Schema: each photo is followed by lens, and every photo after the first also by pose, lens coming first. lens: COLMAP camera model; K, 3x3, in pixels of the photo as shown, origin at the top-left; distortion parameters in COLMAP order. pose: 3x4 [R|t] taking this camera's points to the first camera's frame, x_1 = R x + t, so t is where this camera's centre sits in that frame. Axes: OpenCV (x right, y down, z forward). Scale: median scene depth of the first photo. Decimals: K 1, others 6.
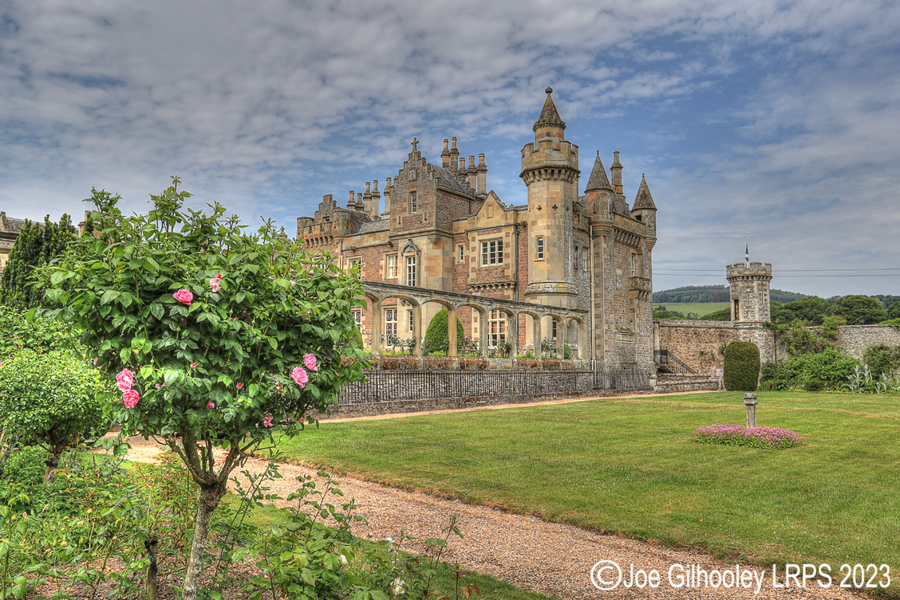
lens RADIAL K [[713.2, 0, 448.6], [0, 713.2, 296.8], [0, 0, 1]] dist [-0.031179, 0.112391]
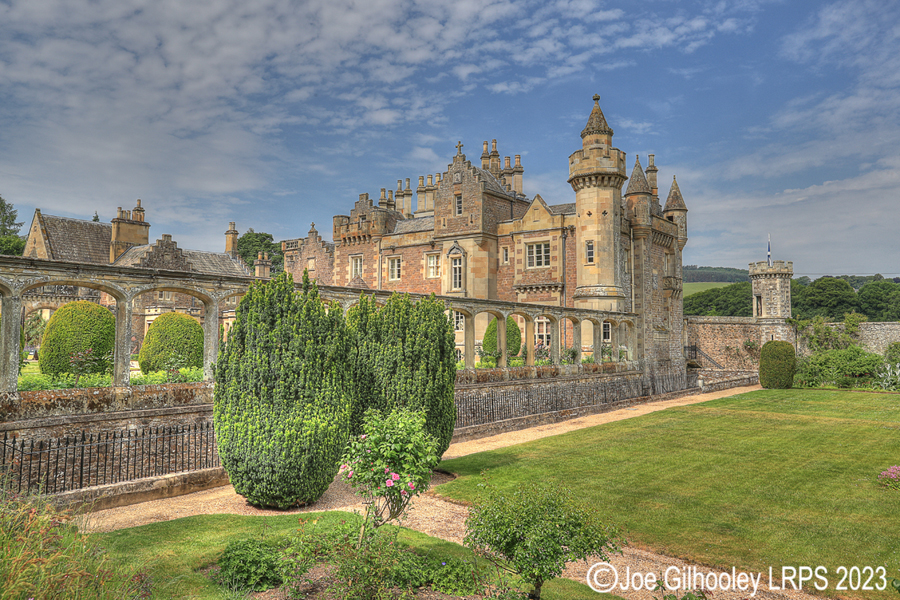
lens RADIAL K [[693.6, 0, 448.5], [0, 693.6, 296.4], [0, 0, 1]] dist [-0.029483, 0.098574]
pose [[0.999586, -0.001502, 0.028747, -0.098397], [0.000659, 0.999570, 0.029321, -0.032214], [-0.028779, -0.029290, 0.999157, 0.001745]]
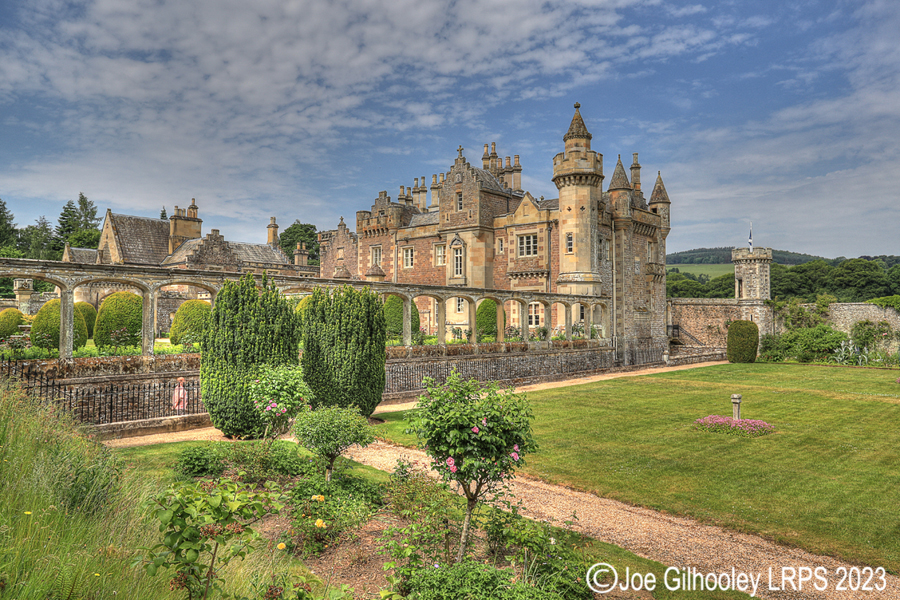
lens RADIAL K [[657.6, 0, 448.8], [0, 657.6, 297.5], [0, 0, 1]] dist [-0.039117, 0.094628]
pose [[0.999115, -0.006784, -0.041523, -0.024838], [0.009182, 0.998284, 0.057835, -0.040699], [0.041060, -0.058165, 0.997462, -0.087158]]
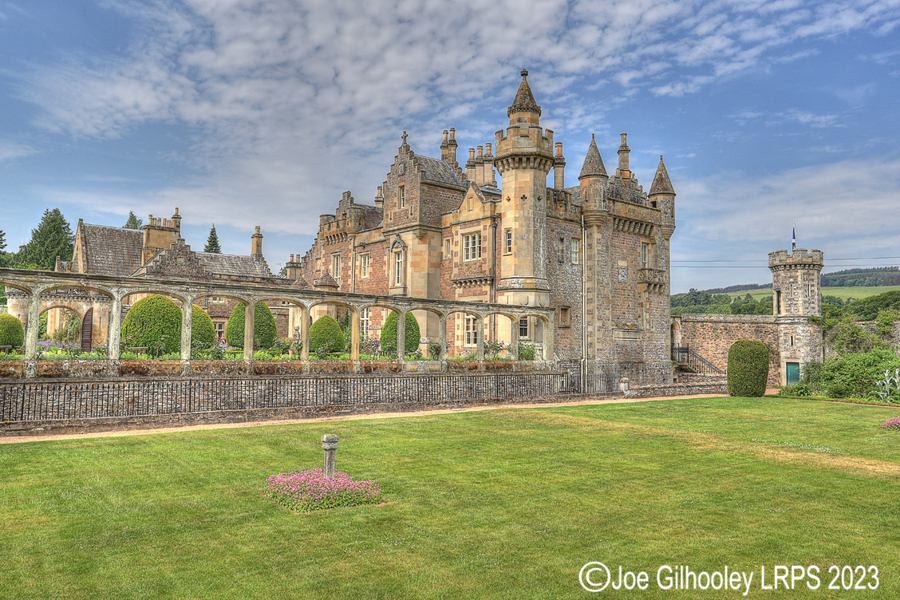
lens RADIAL K [[693.6, 0, 448.5], [0, 693.6, 296.4], [0, 0, 1]] dist [-0.029483, 0.098574]
pose [[0.978162, -0.008567, -0.207666, 0.224460], [0.012269, 0.999788, 0.016544, -0.010972], [0.207480, -0.018731, 0.978060, 0.078300]]
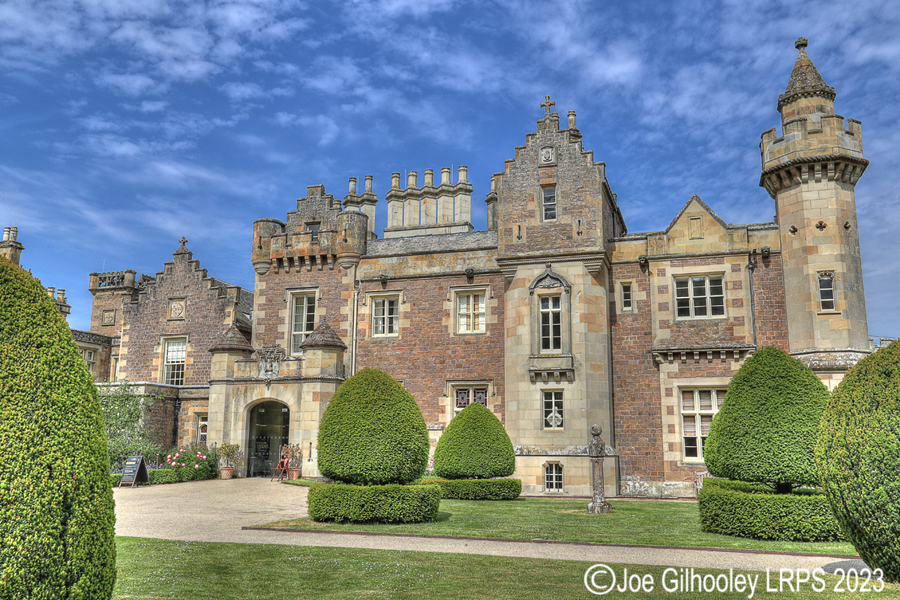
lens RADIAL K [[782.6, 0, 448.6], [0, 782.6, 297.2], [0, 0, 1]] dist [-0.018473, 0.136362]
pose [[0.933982, 0.068759, 0.350641, -0.364481], [-0.034572, 0.994096, -0.102851, 0.012261], [-0.355643, 0.083939, 0.930845, 0.474056]]
